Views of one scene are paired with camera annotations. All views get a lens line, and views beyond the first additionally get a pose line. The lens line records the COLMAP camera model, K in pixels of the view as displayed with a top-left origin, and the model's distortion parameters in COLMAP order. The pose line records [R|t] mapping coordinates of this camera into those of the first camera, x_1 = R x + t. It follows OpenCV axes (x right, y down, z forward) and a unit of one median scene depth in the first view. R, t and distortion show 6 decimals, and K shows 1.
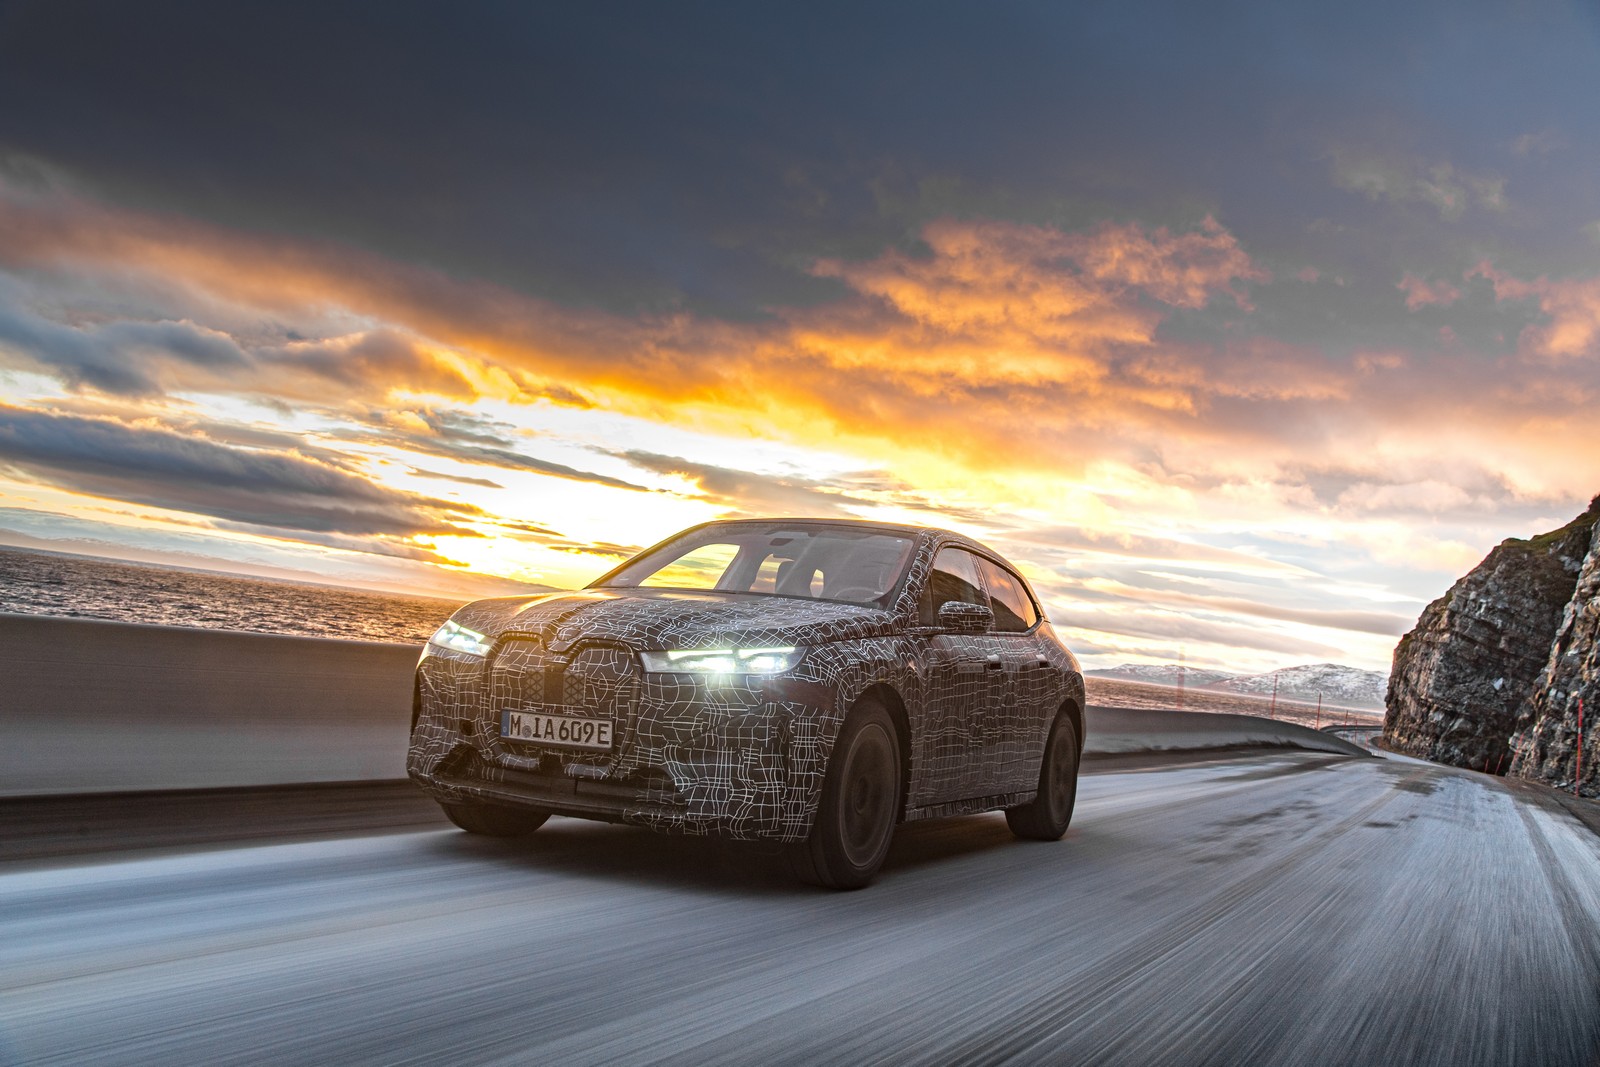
lens RADIAL K [[1462.0, 0, 800.0], [0, 1462.0, 533.5], [0, 0, 1]] dist [-0.004813, -0.002000]
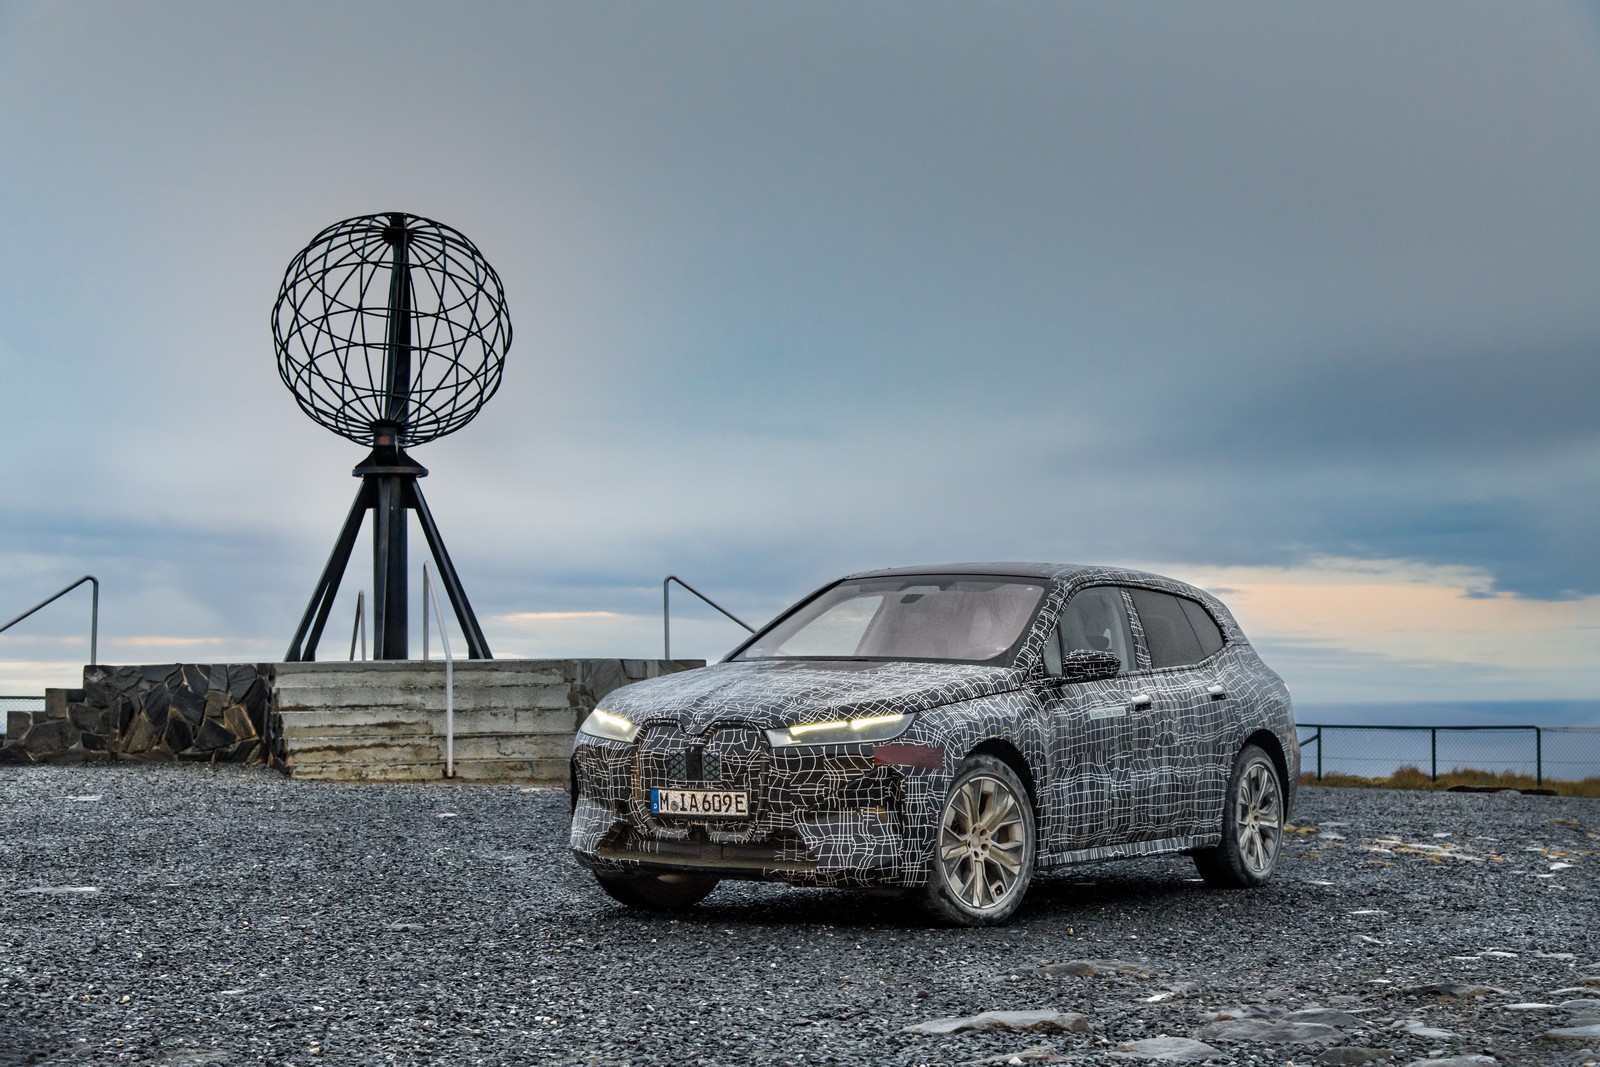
lens RADIAL K [[2511.3, 0, 764.0], [0, 2511.3, 533.6], [0, 0, 1]] dist [-0.011857, 0.006131]
pose [[0.985053, -0.085180, -0.149715, 0.192523], [0.089986, 0.995613, 0.025617, -0.119661], [0.146877, -0.038707, 0.988397, -0.913737]]
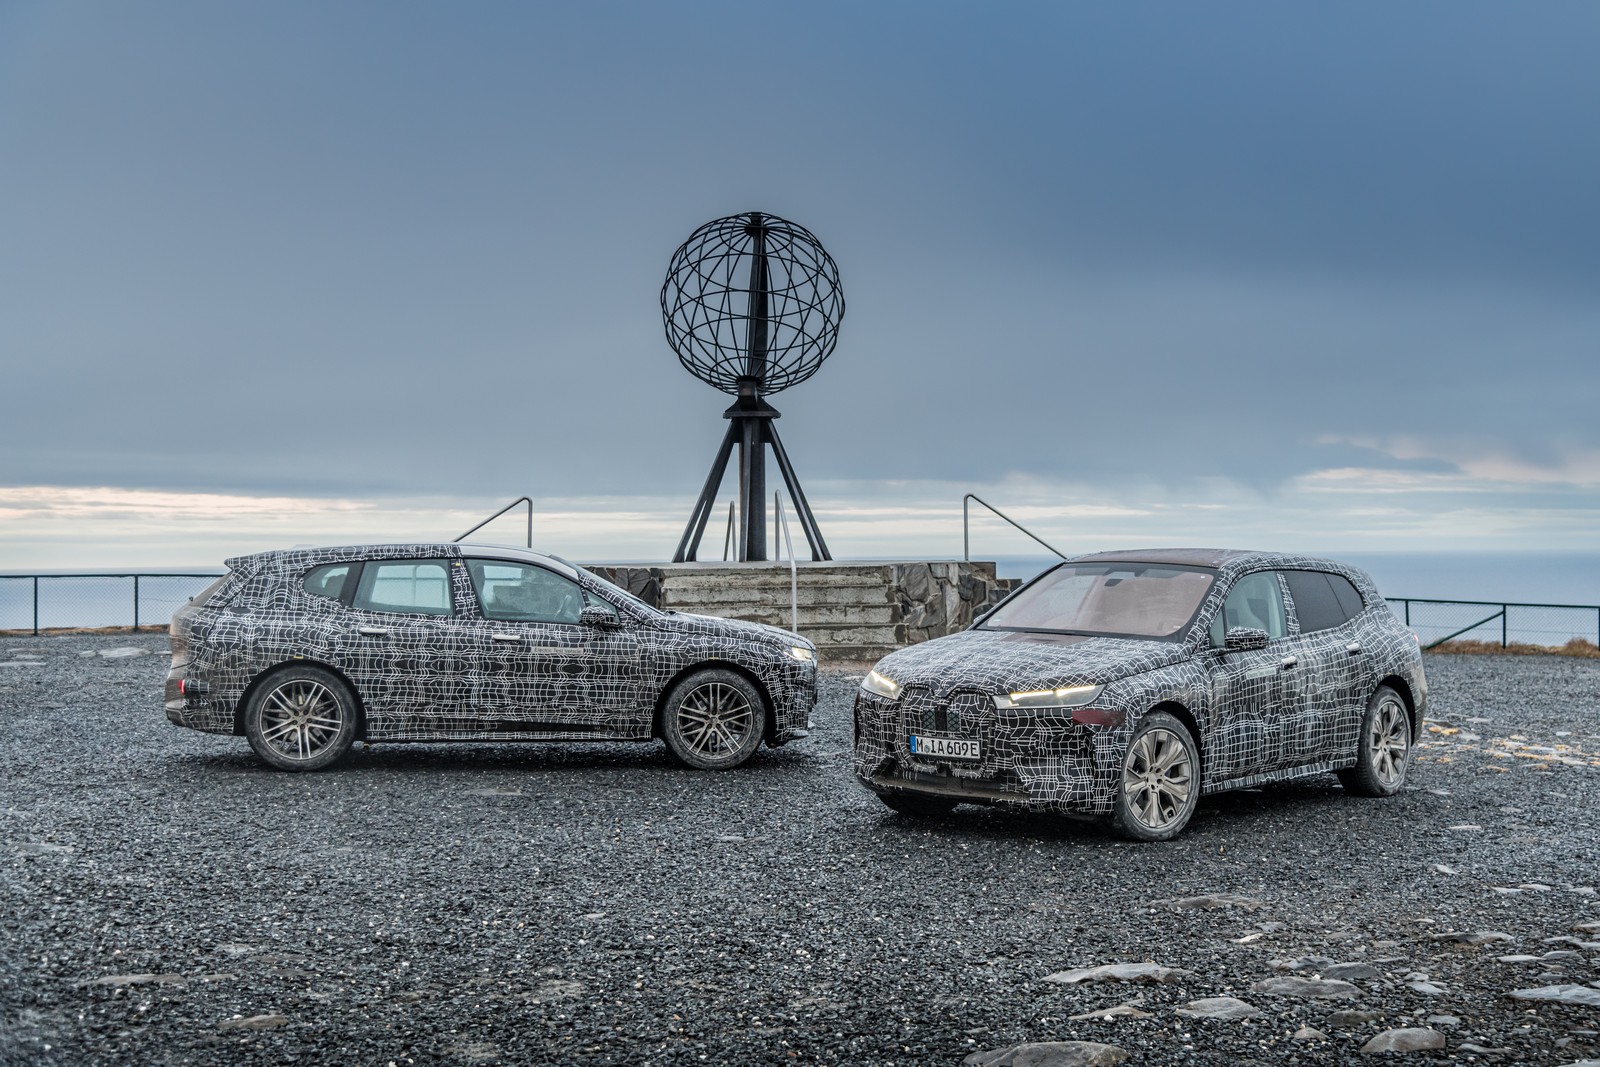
lens RADIAL K [[2020.0, 0, 801.8], [0, 2020.0, 472.0], [0, 0, 1]] dist [-0.000154, -0.056971]
pose [[0.955997, -0.083904, -0.281123, 0.313030], [0.099786, 0.994095, 0.042639, -0.261398], [0.275885, -0.068814, 0.958724, -1.067743]]
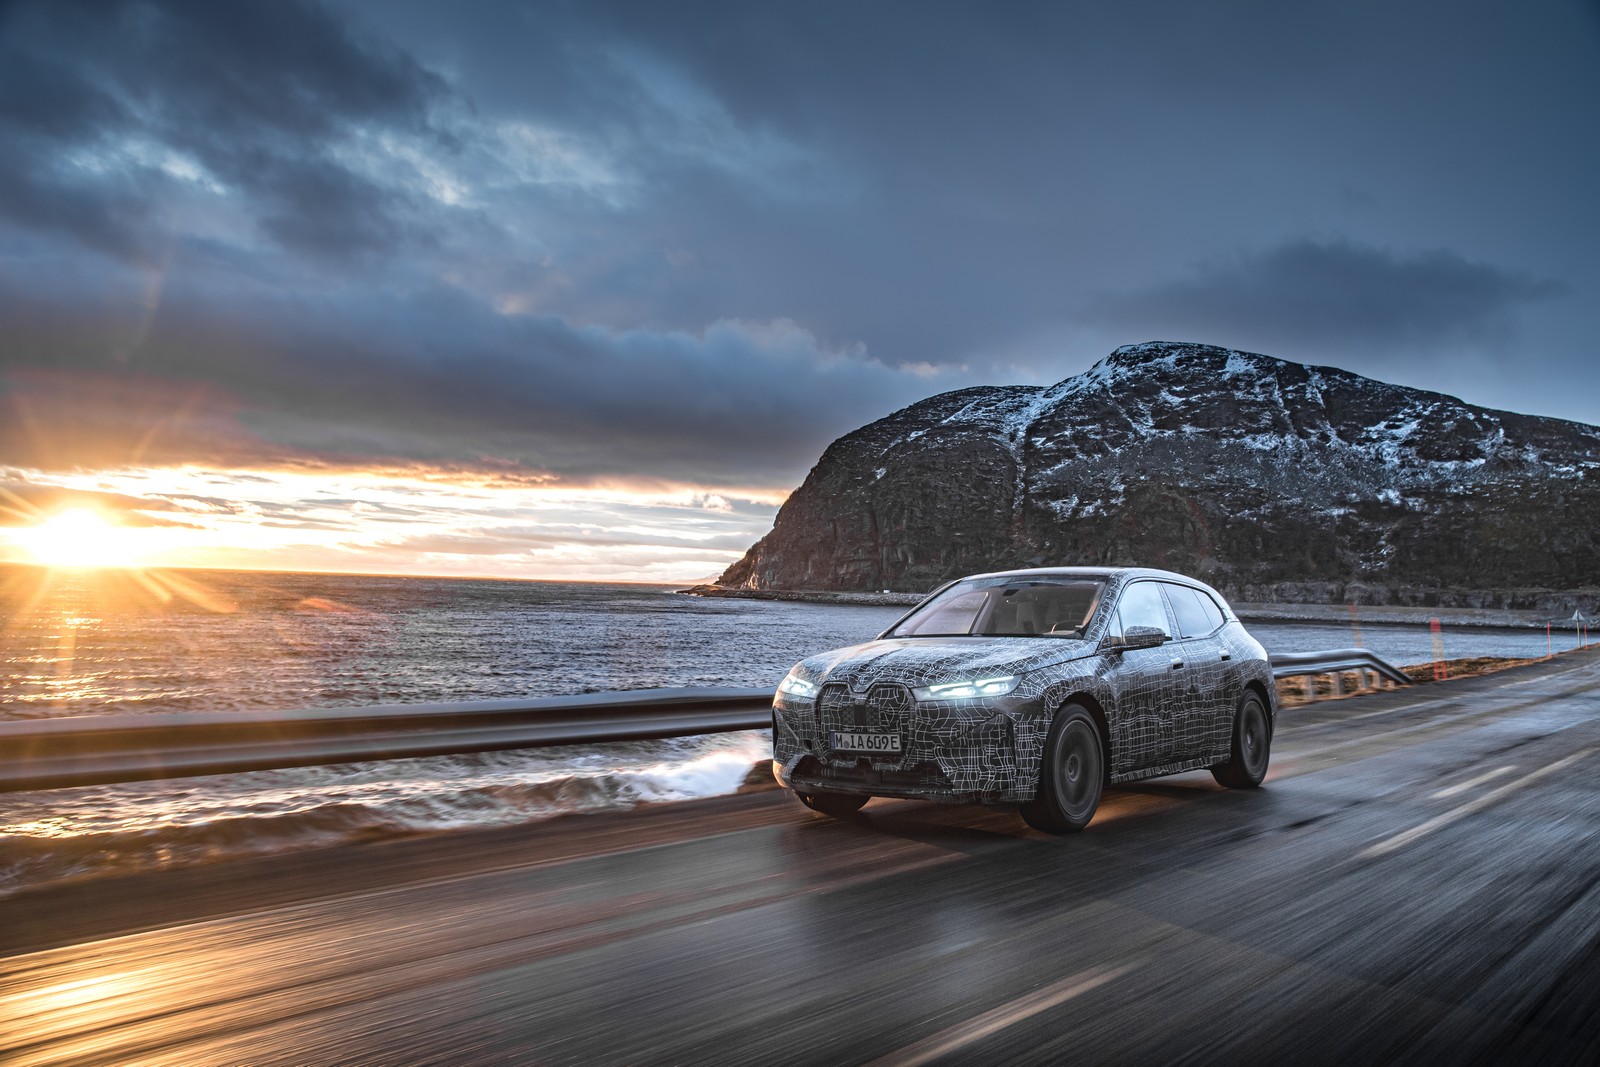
lens RADIAL K [[1348.6, 0, 799.8], [0, 1348.6, 561.9], [0, 0, 1]] dist [0.004340, 0.000387]
pose [[0.970031, -0.107589, -0.217864, 0.100066], [0.112564, 0.993589, 0.010518, -0.079805], [0.215335, -0.034727, 0.975922, -0.411988]]
